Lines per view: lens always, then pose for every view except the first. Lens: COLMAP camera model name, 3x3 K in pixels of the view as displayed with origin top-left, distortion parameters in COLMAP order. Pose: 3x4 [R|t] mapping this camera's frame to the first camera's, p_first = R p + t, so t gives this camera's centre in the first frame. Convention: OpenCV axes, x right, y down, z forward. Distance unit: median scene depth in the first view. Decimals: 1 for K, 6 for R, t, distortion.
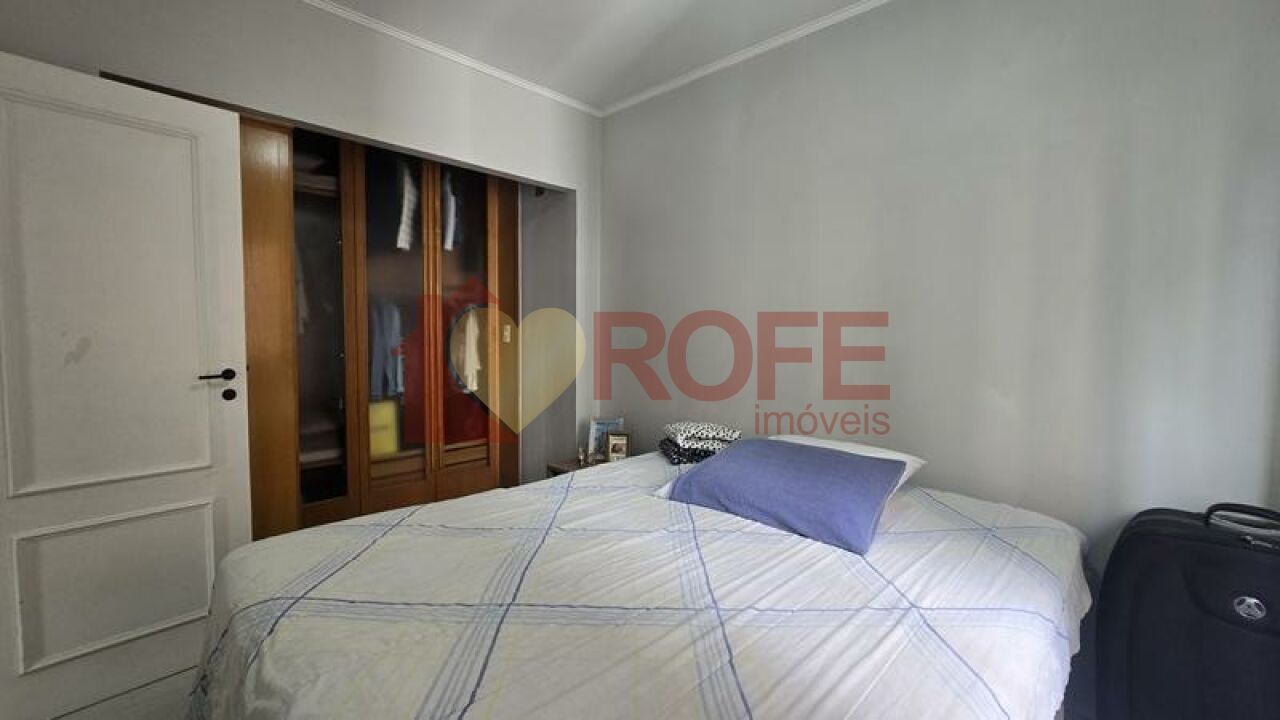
lens RADIAL K [[522.8, 0, 648.4], [0, 522.8, 358.4], [0, 0, 1]] dist [-0.002560, -0.000573]
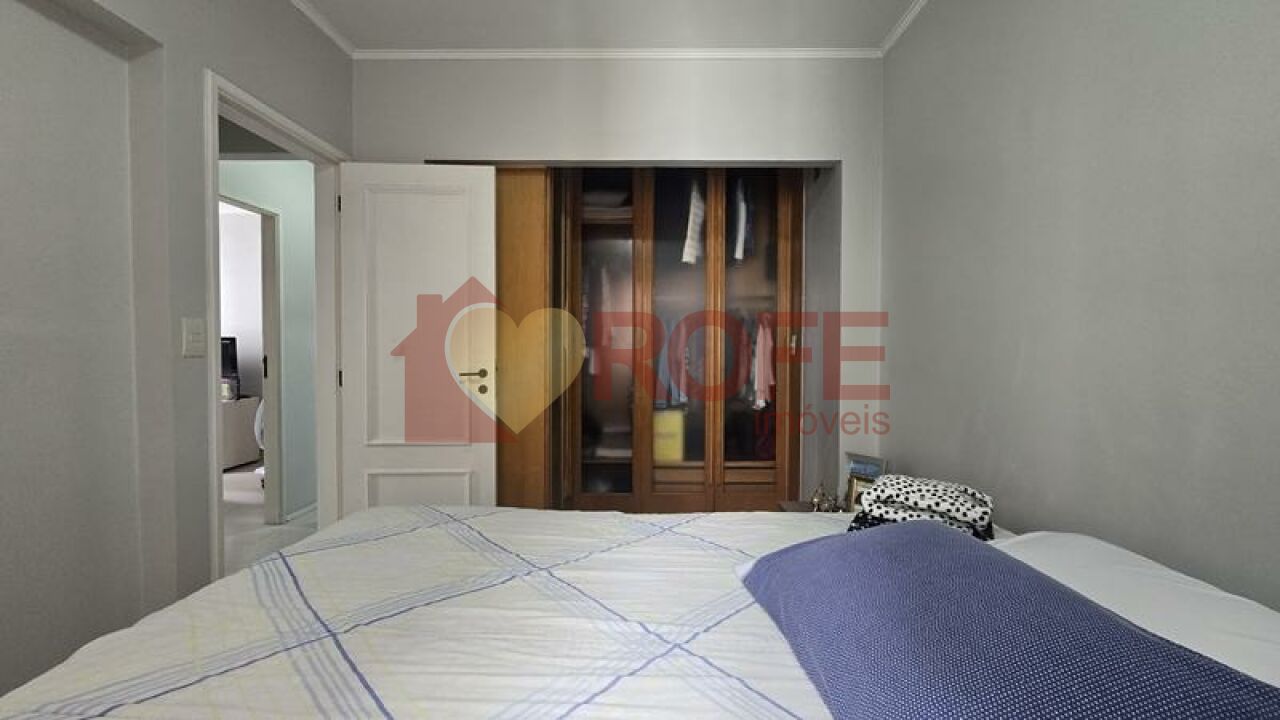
lens RADIAL K [[522.8, 0, 648.4], [0, 522.8, 358.4], [0, 0, 1]] dist [-0.002560, -0.000573]
pose [[0.682776, 0.007588, -0.730588, 0.334929], [-0.037236, 0.999008, -0.024422, 0.009314], [0.729678, 0.043879, 0.682381, 0.364819]]
